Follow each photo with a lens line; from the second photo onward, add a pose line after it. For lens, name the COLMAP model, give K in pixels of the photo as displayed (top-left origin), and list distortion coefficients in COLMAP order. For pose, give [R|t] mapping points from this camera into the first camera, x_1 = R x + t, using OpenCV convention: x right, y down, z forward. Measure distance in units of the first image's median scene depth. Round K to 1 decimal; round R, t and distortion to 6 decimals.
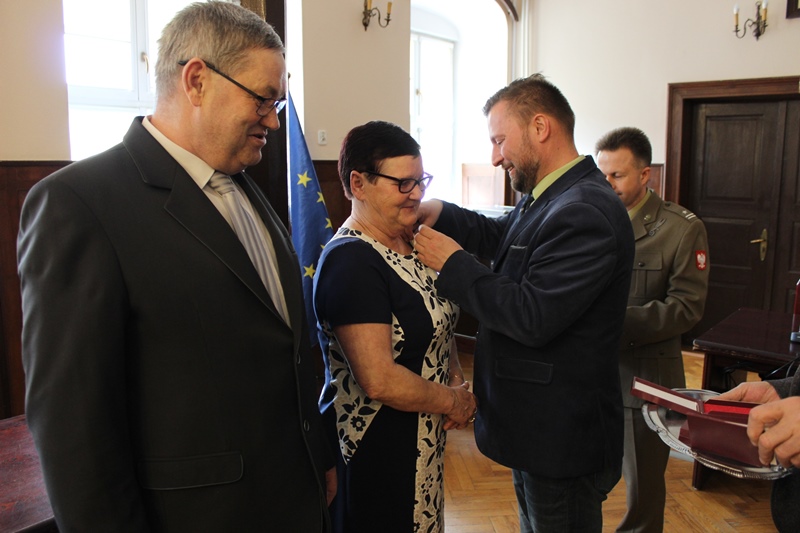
lens RADIAL K [[798.5, 0, 399.2], [0, 798.5, 243.3], [0, 0, 1]] dist [-0.039679, 0.020618]
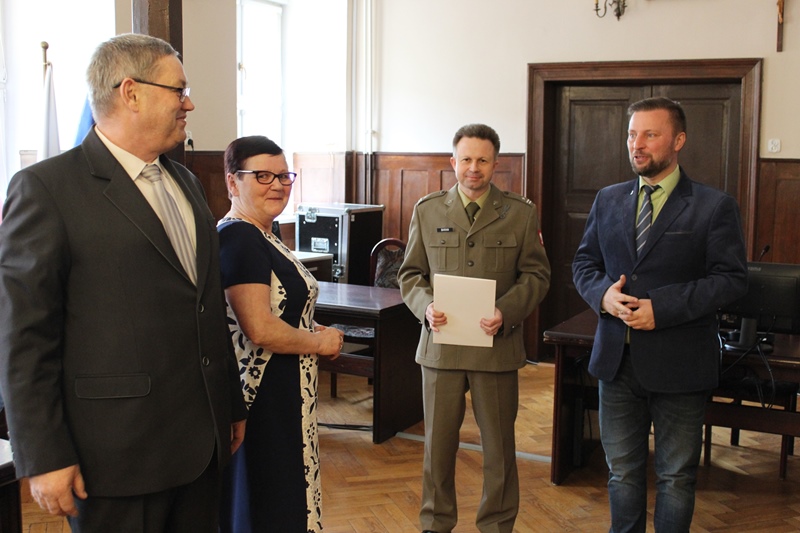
lens RADIAL K [[1190.6, 0, 400.0], [0, 1190.6, 266.5], [0, 0, 1]] dist [-0.198636, 0.920368]
pose [[0.981872, -0.019091, 0.188581, -0.084307], [0.019266, 0.999814, 0.000907, 0.033555], [-0.188564, 0.002742, 0.982057, -0.400104]]
